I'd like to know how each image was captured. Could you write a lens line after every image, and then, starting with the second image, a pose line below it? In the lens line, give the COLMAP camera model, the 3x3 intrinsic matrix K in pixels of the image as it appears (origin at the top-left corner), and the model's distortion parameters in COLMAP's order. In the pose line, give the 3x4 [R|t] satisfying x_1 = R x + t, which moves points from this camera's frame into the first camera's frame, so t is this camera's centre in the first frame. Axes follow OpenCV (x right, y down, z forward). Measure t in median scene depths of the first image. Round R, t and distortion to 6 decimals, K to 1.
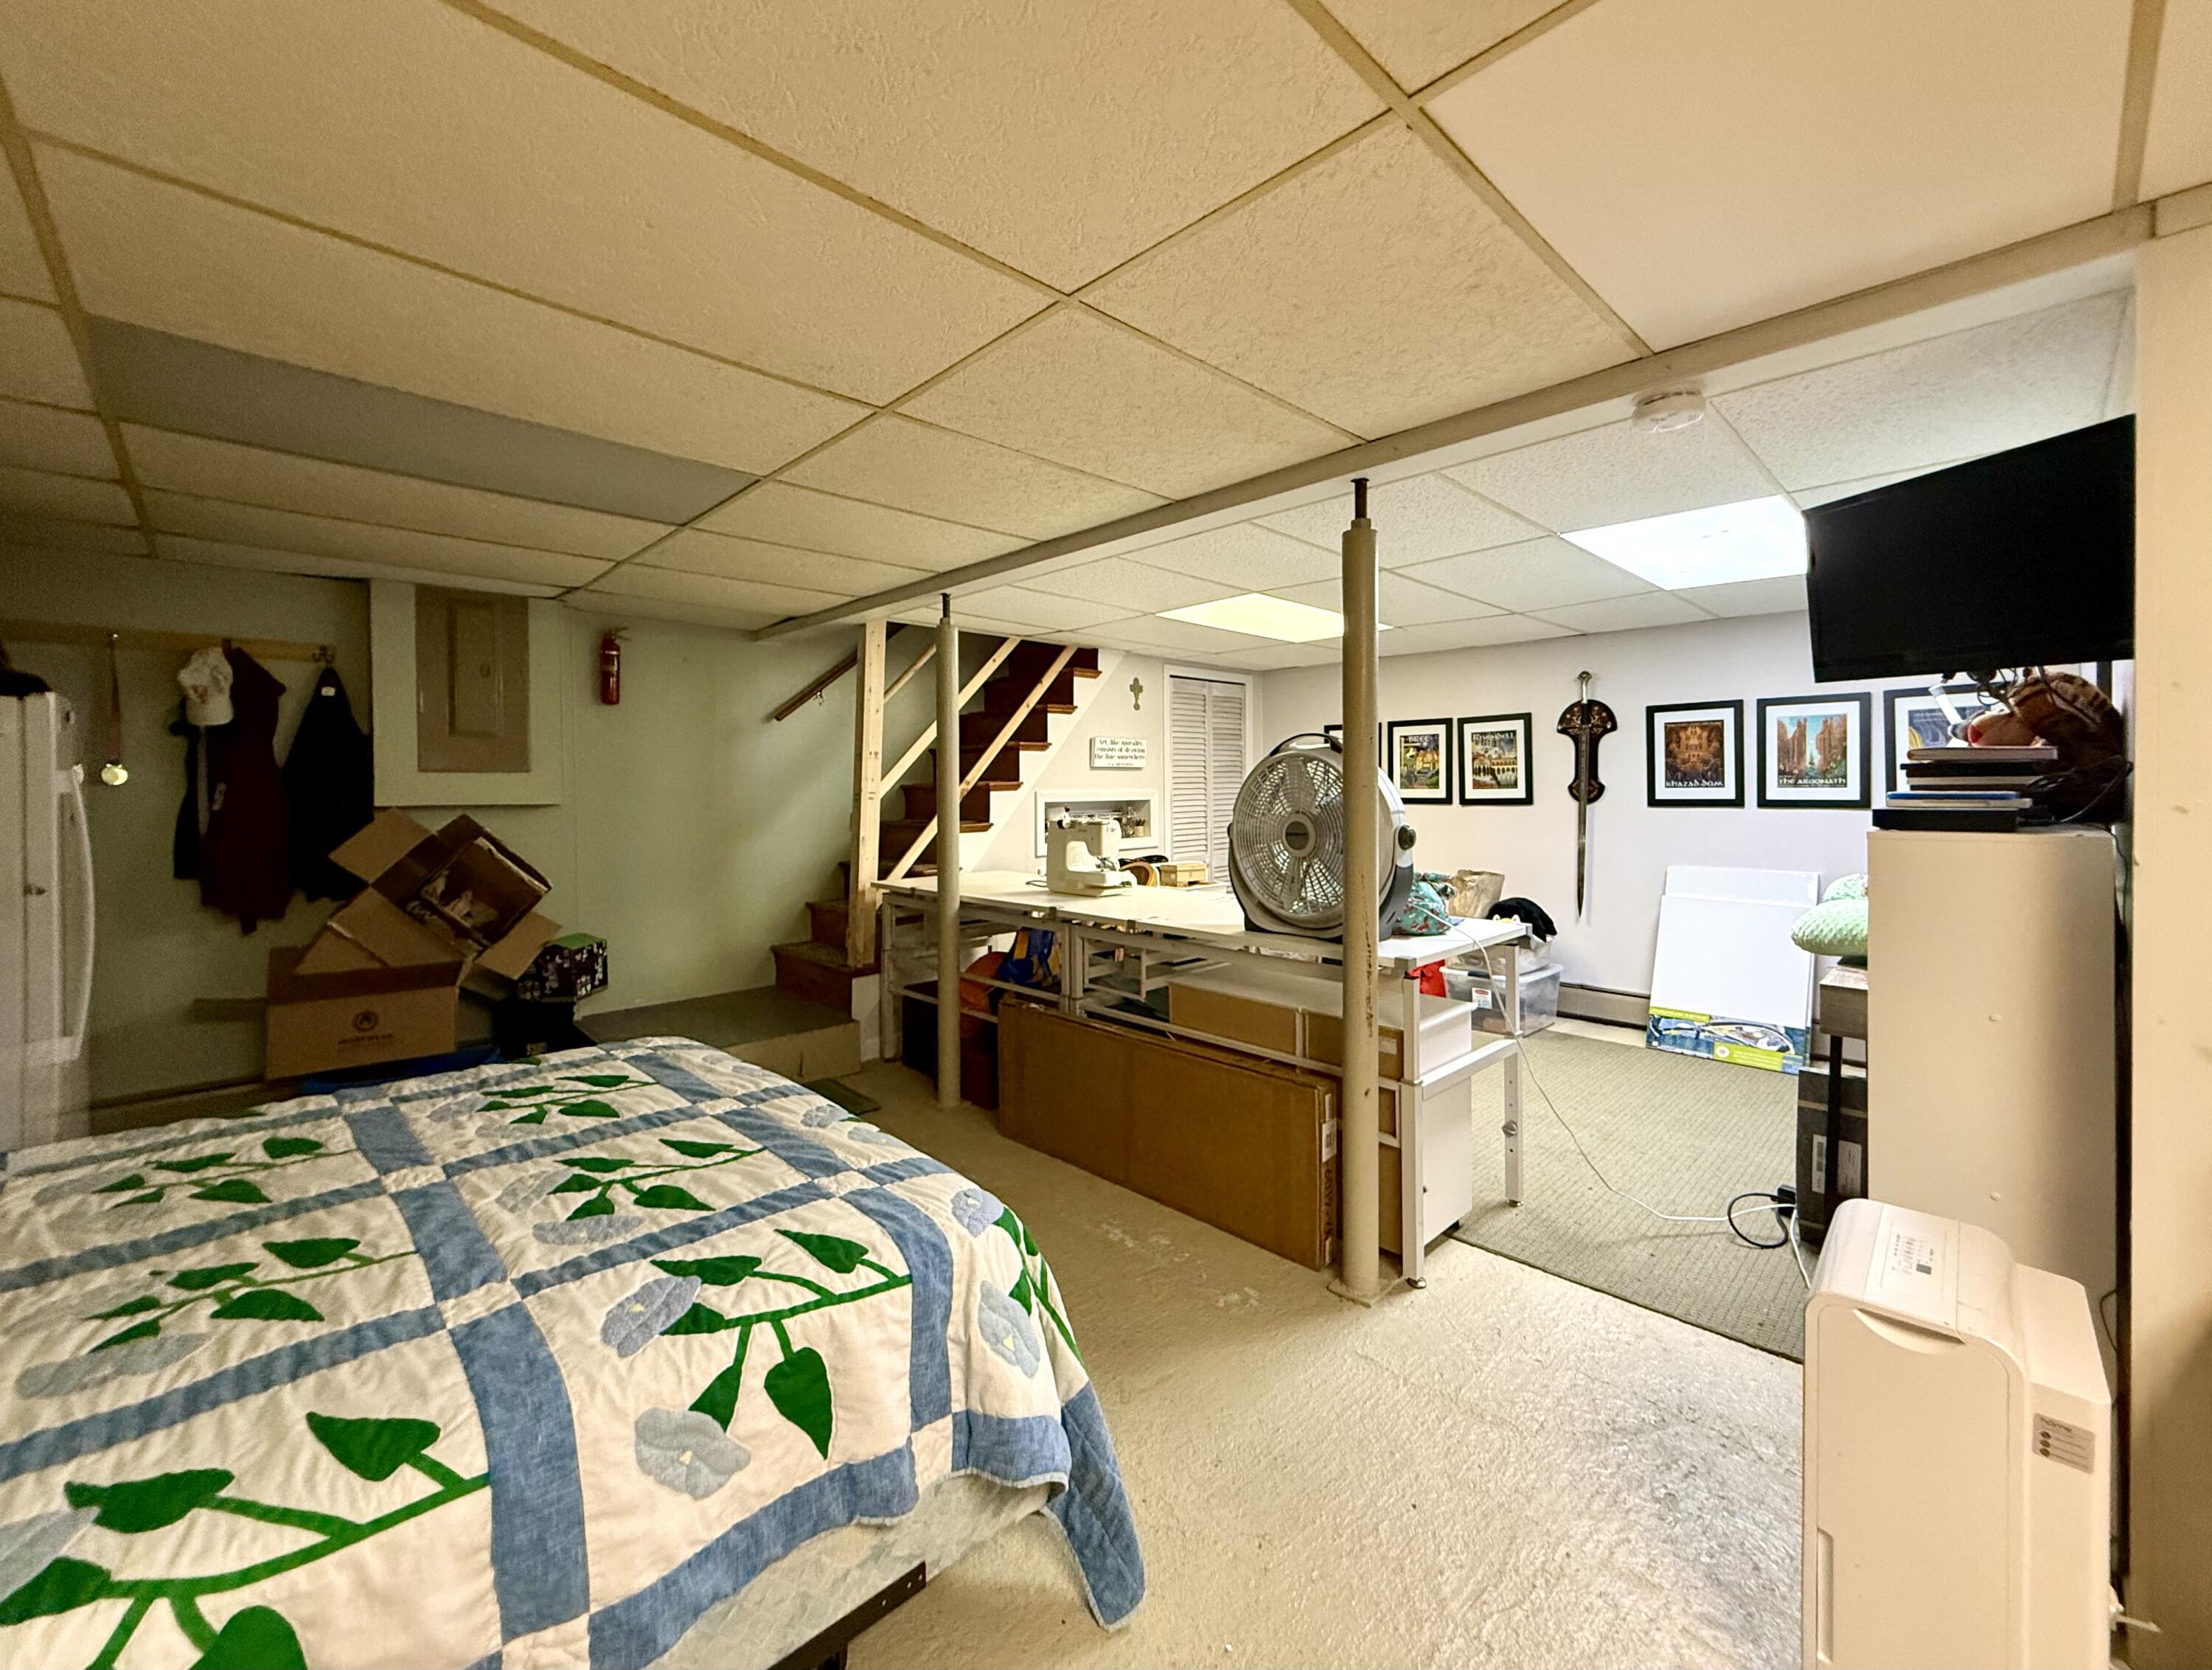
lens RADIAL K [[899.0, 0, 1093.7], [0, 899.0, 799.7], [0, 0, 1]] dist [-0.003039, -0.000012]
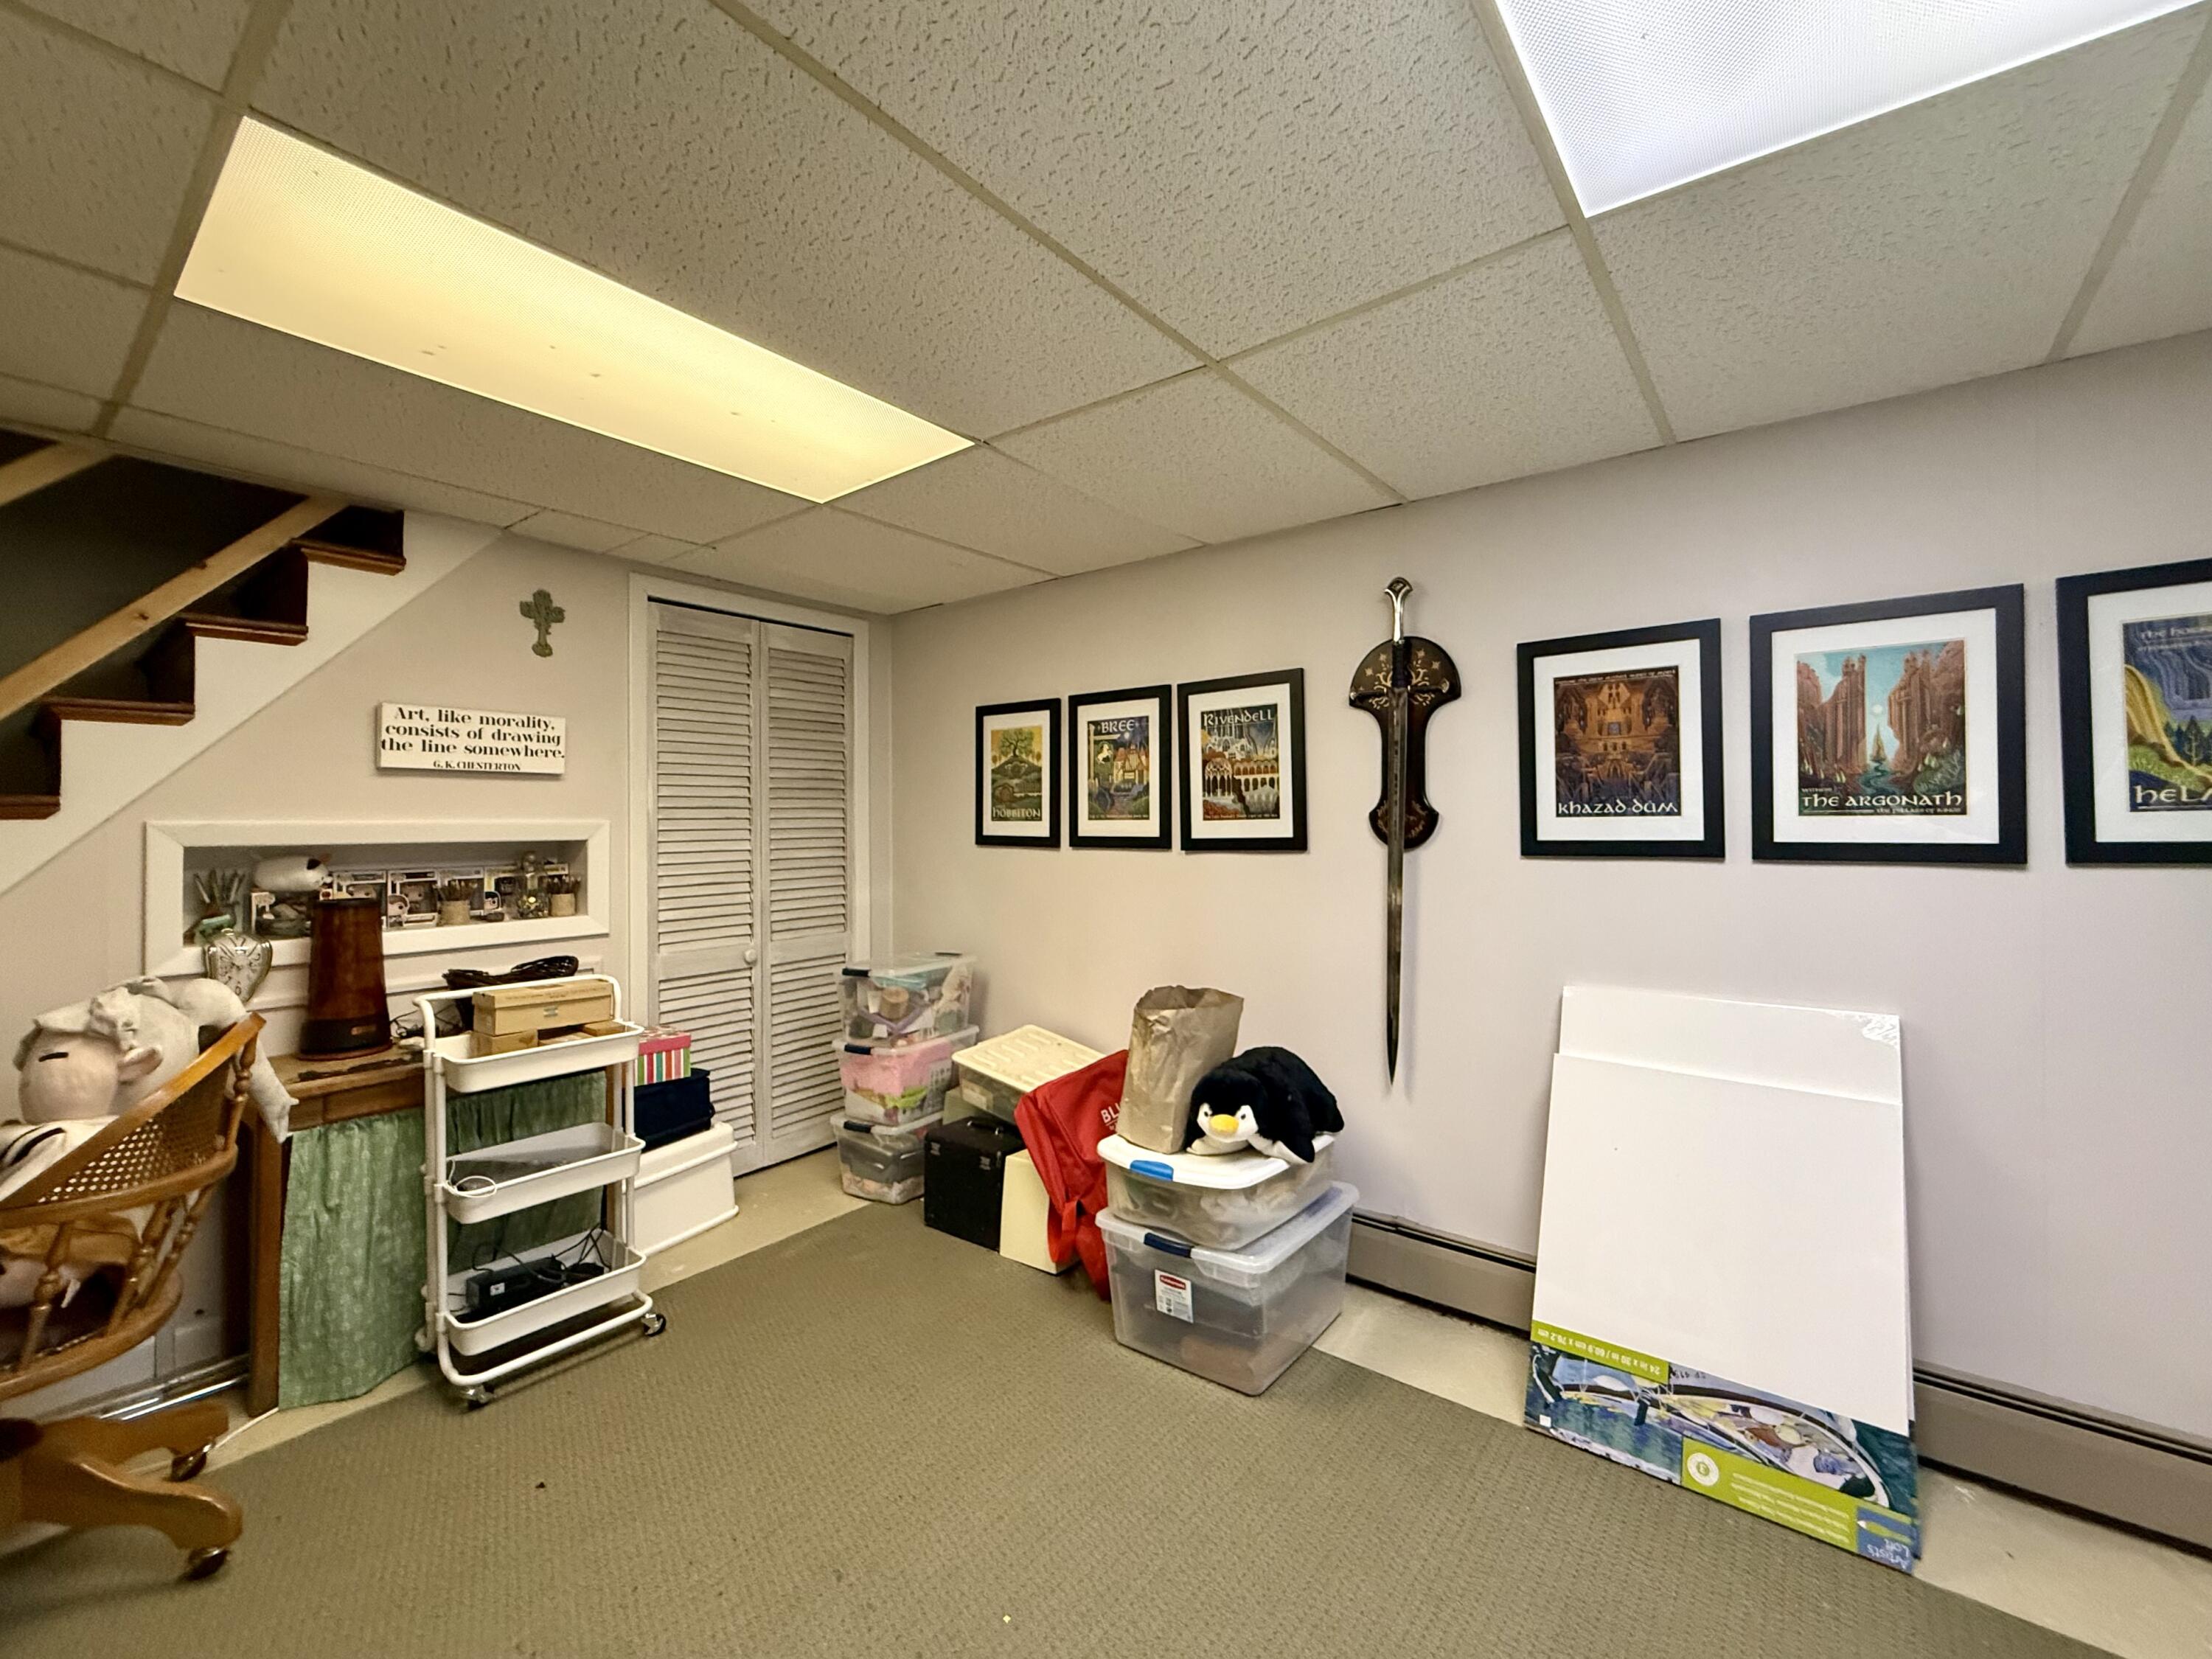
lens RADIAL K [[916.0, 0, 1107.5], [0, 916.0, 818.2], [0, 0, 1]] dist [-0.000914, -0.000271]
pose [[0.990475, 0.003823, 0.137637, 0.324260], [-0.000972, 0.999784, -0.020772, -0.002288], [-0.137686, 0.020441, 0.990265, 0.535395]]
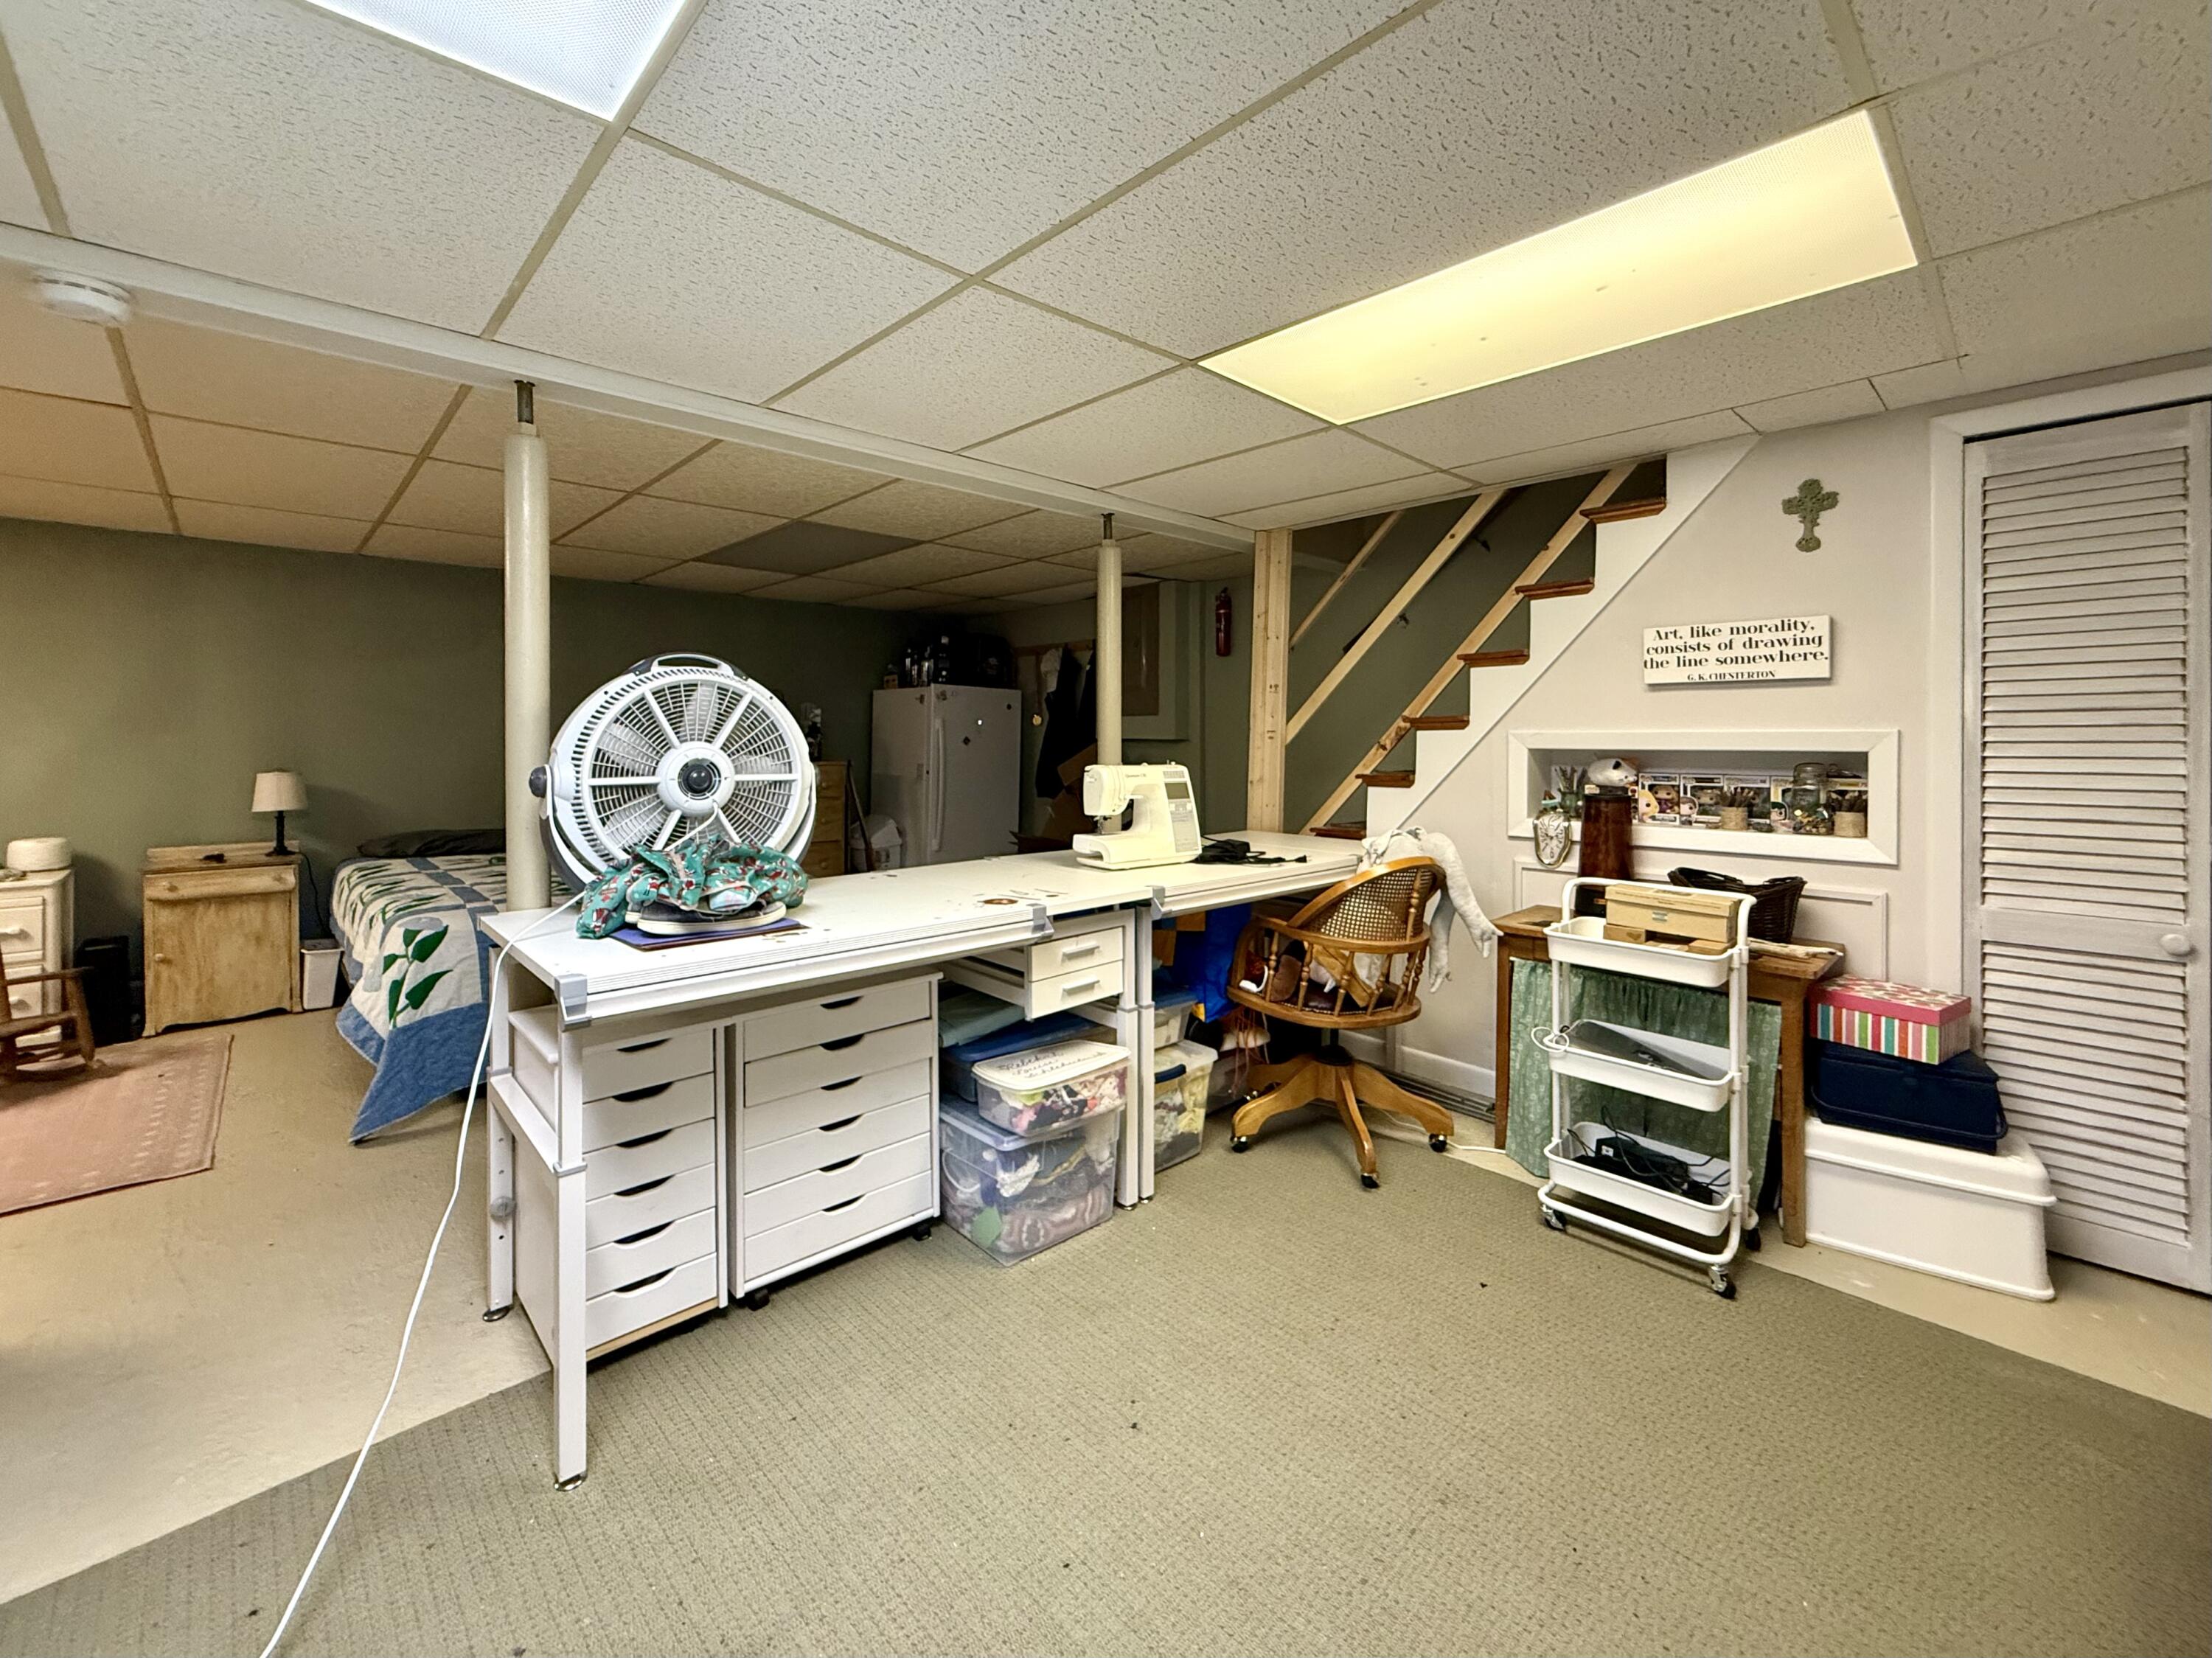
lens RADIAL K [[915.9, 0, 1118.9], [0, 915.9, 740.7], [0, 0, 1]] dist [-0.000914, -0.000271]
pose [[0.000429, 0.012719, -0.999919, 0.580356], [-0.014450, 0.999815, 0.012712, -0.006702], [0.999896, 0.014443, 0.000613, 0.750201]]
